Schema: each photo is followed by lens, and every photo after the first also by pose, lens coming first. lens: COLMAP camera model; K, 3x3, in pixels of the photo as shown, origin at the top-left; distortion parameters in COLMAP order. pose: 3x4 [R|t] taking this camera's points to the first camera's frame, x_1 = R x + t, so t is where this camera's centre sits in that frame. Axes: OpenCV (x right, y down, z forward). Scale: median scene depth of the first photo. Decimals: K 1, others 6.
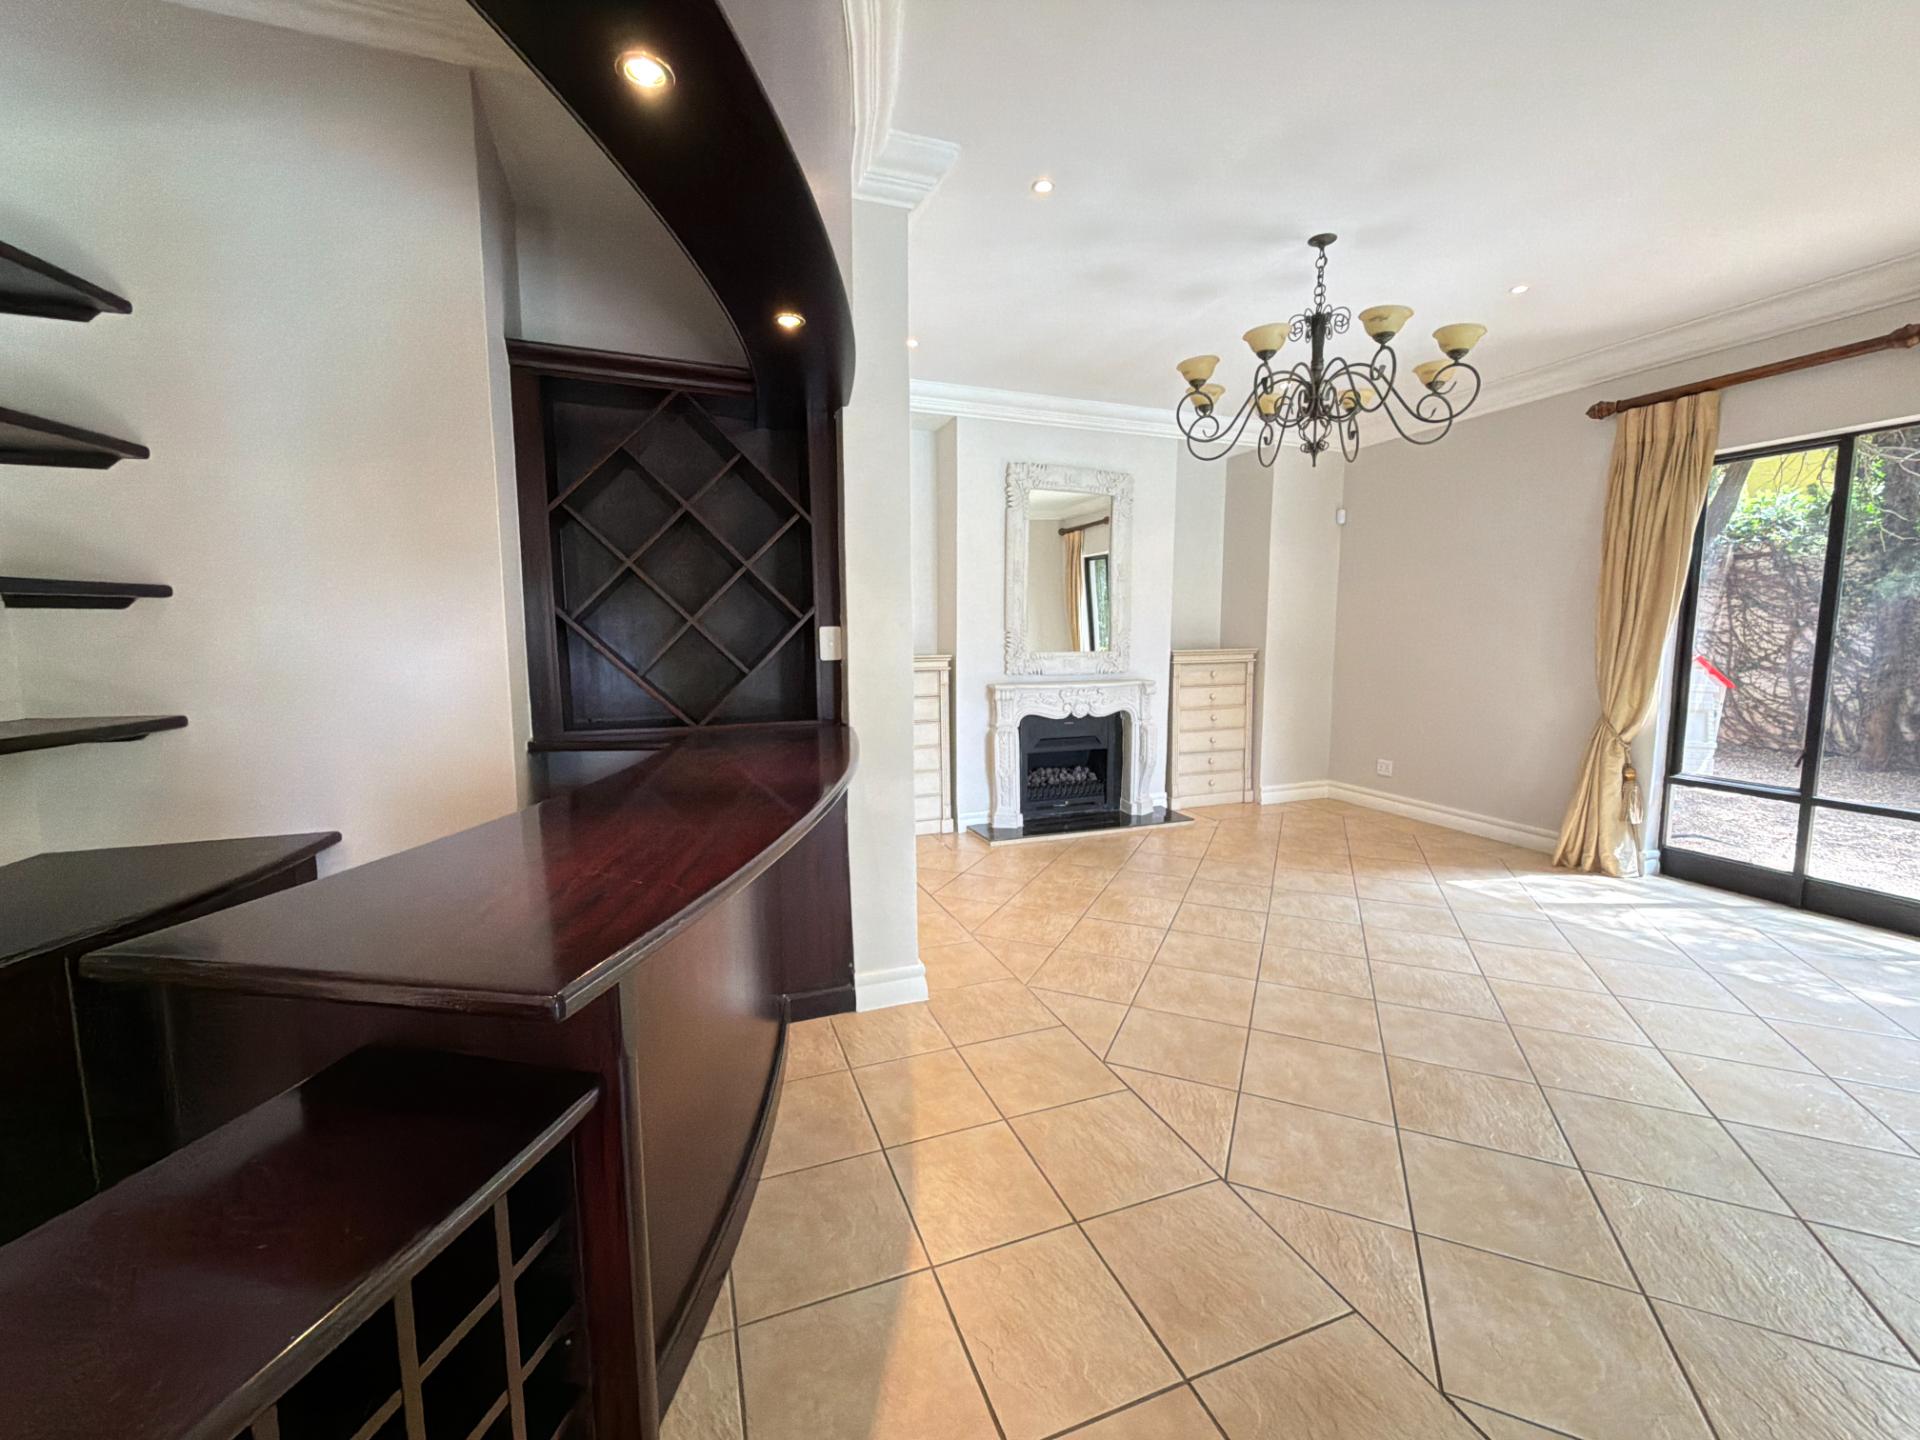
lens RADIAL K [[766.8, 0, 971.6], [0, 766.8, 722.8], [0, 0, 1]] dist [-0.000079, 0.000052]
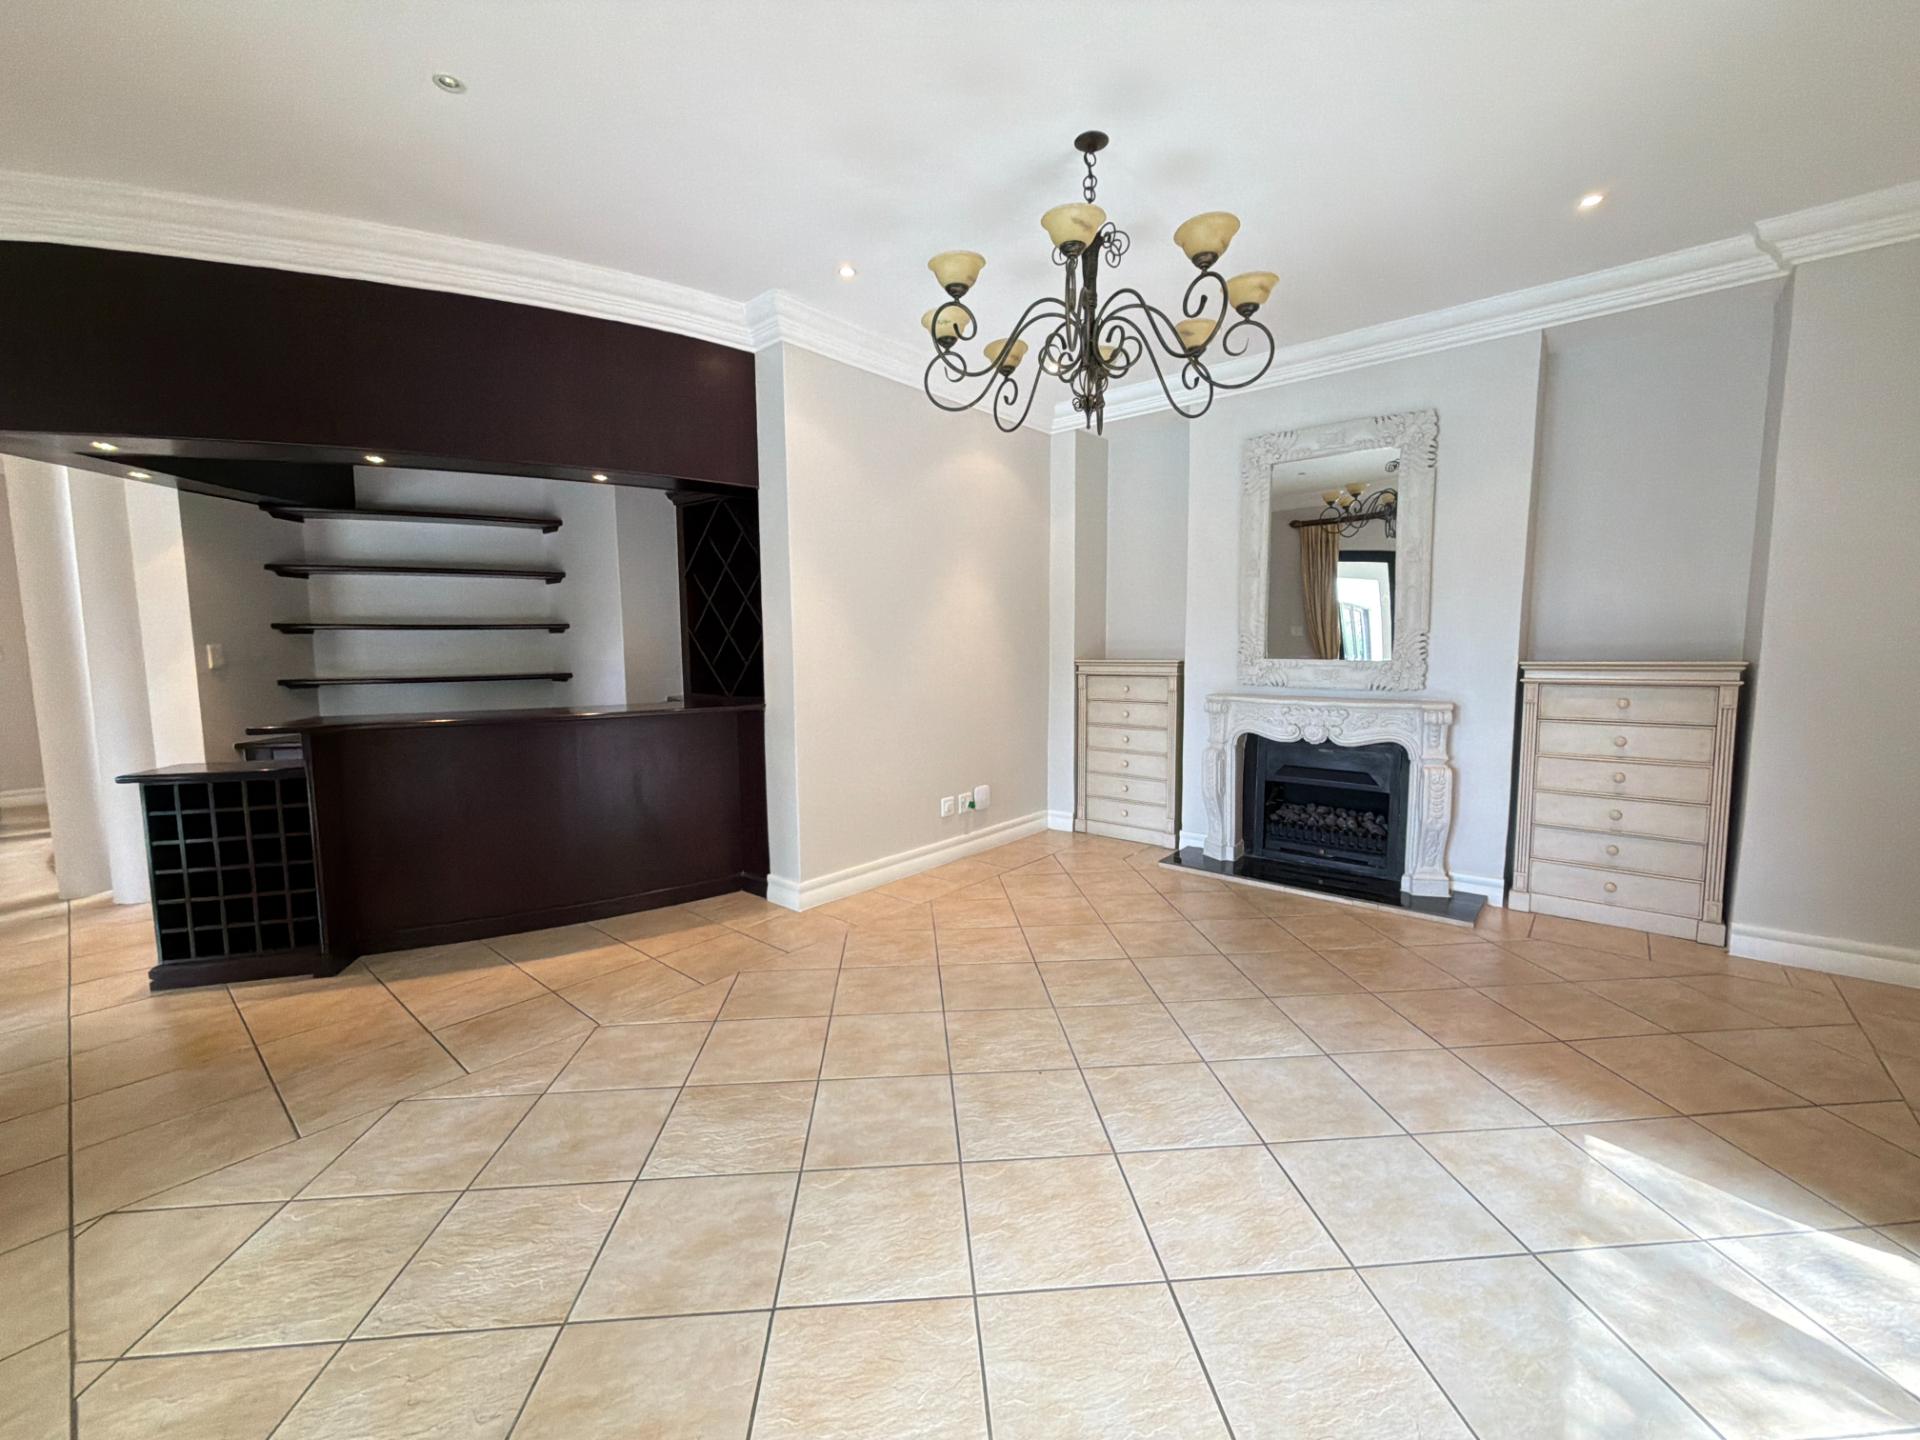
lens RADIAL K [[766.8, 0, 957.9], [0, 766.8, 720.2], [0, 0, 1]] dist [-0.000079, 0.000052]
pose [[0.480392, 0.090845, -0.872336, 0.648644], [-0.093289, 0.994271, 0.052169, -0.037585], [0.872078, 0.056318, 0.486115, 0.302112]]
